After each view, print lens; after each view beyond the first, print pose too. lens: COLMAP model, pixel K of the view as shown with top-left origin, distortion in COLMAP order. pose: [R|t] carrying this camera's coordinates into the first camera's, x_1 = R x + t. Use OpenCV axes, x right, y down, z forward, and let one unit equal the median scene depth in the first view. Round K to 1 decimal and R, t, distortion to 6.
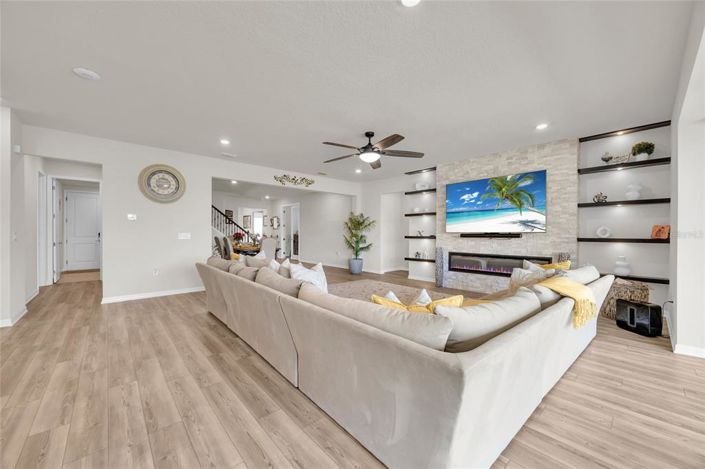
lens RADIAL K [[268.4, 0, 364.4], [0, 268.4, 235.5], [0, 0, 1]] dist [0.000273, 0.000063]
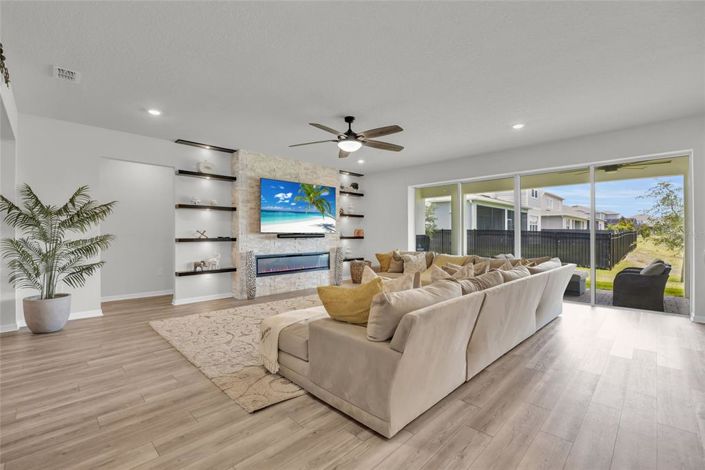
lens RADIAL K [[310.8, 0, 352.5], [0, 310.8, 235.0], [0, 0, 1]] dist [-0.001174, -0.000018]
pose [[-0.025123, -0.005297, 0.999670, -0.798342], [0.011157, 0.999922, 0.005579, -0.007521], [-0.999622, 0.011294, -0.025062, 0.831727]]
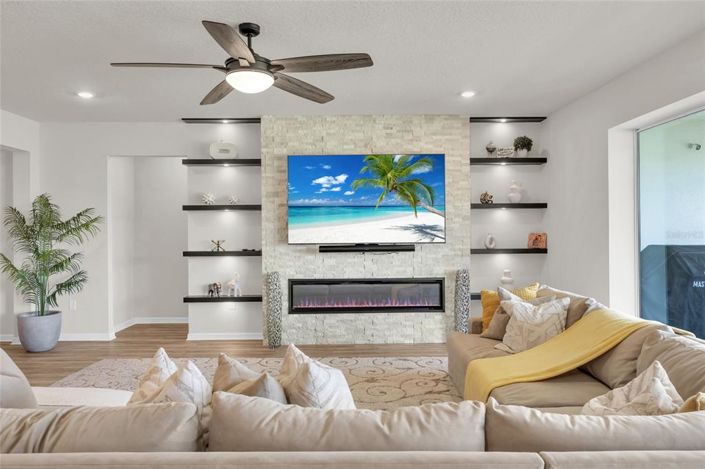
lens RADIAL K [[487.8, 0, 328.4], [0, 487.8, 231.9], [0, 0, 1]] dist [0.004376, 0.001559]
pose [[0.674616, -0.006916, 0.738136, -0.417475], [0.014157, 0.999893, -0.003571, -0.034597], [-0.738033, 0.012859, 0.674642, 0.319287]]
